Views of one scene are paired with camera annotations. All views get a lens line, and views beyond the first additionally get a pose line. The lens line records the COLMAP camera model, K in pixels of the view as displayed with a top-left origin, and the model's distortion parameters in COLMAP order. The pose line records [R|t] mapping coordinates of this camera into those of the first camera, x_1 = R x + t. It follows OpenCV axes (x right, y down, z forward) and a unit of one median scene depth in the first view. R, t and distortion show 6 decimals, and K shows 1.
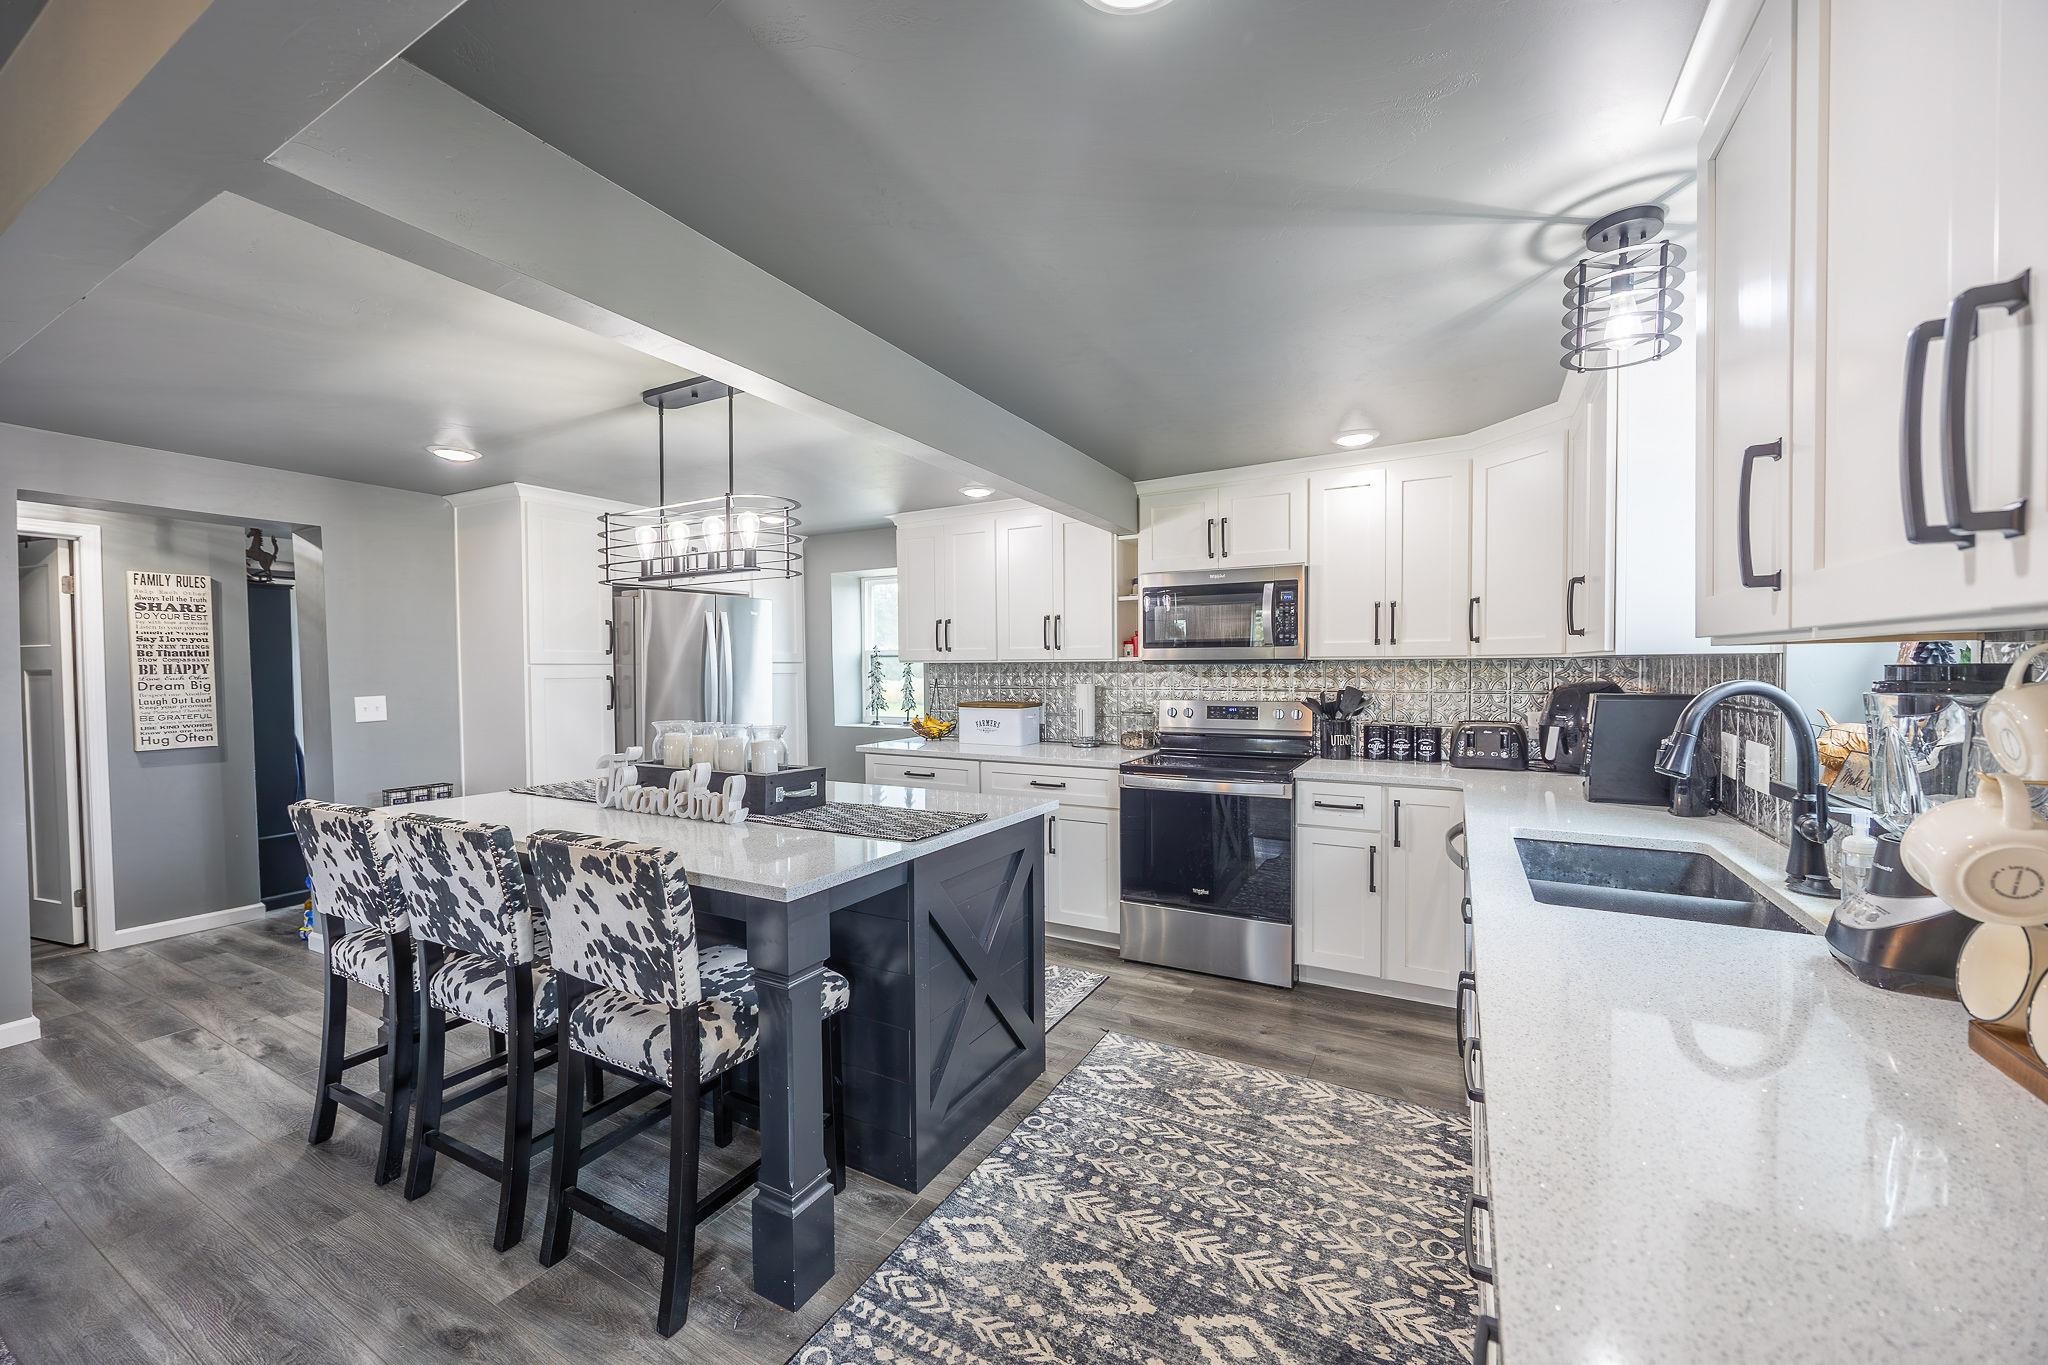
lens RADIAL K [[775.5, 0, 1027.6], [0, 775.5, 687.3], [0, 0, 1]] dist [-0.001420, 0.000180]
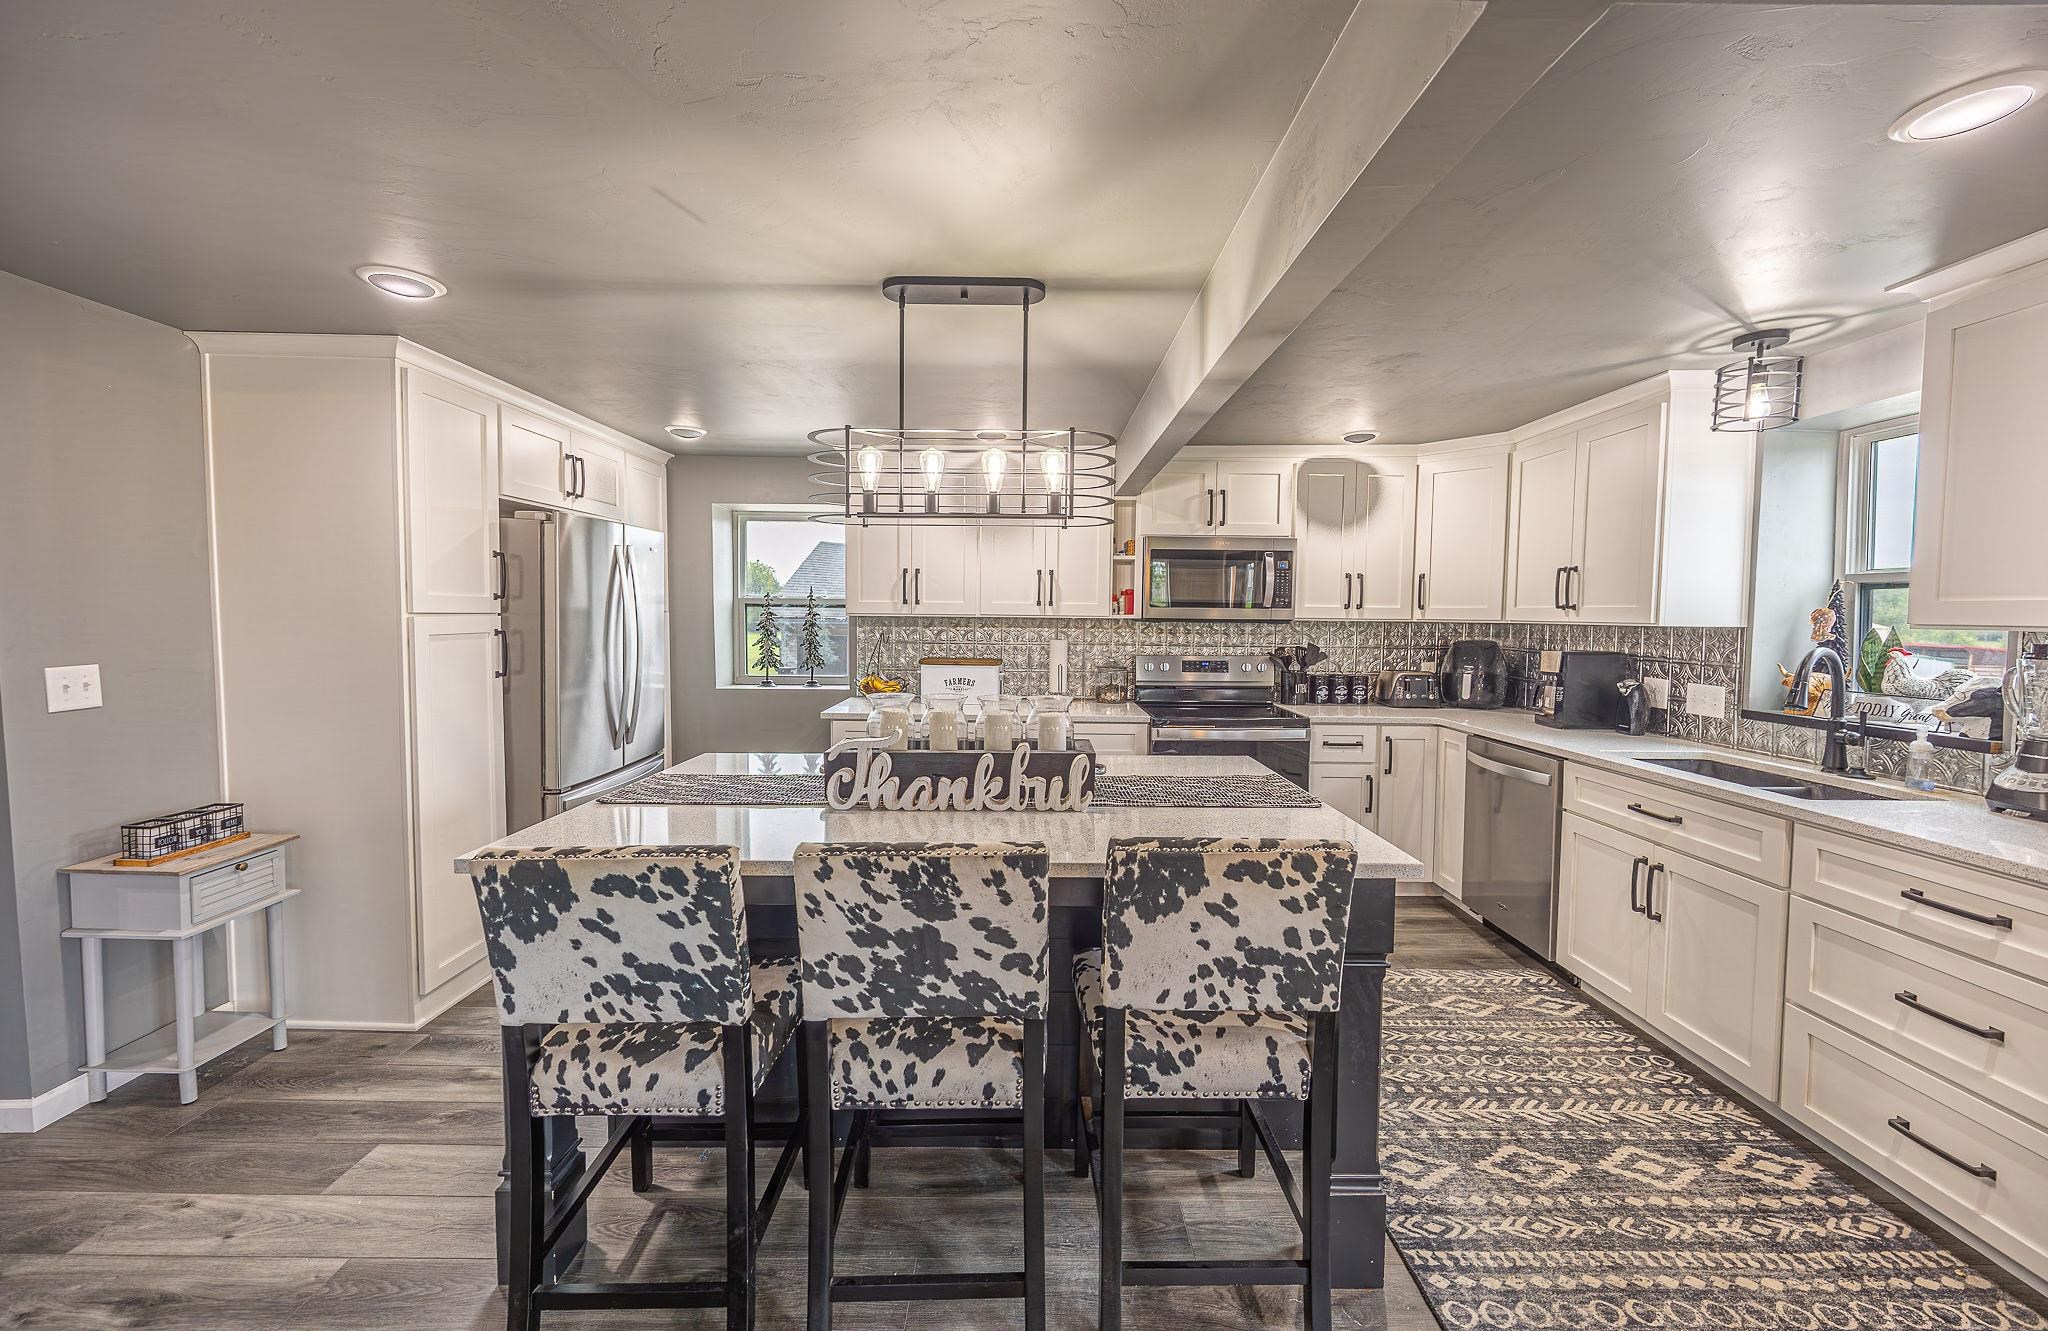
lens RADIAL K [[779.6, 0, 1021.4], [0, 779.6, 652.4], [0, 0, 1]] dist [-0.001634, 0.000037]
pose [[0.876049, -0.010122, 0.482116, -0.595839], [-0.001999, 0.999695, 0.024621, -0.016534], [-0.482218, -0.022533, 0.875761, 0.184665]]
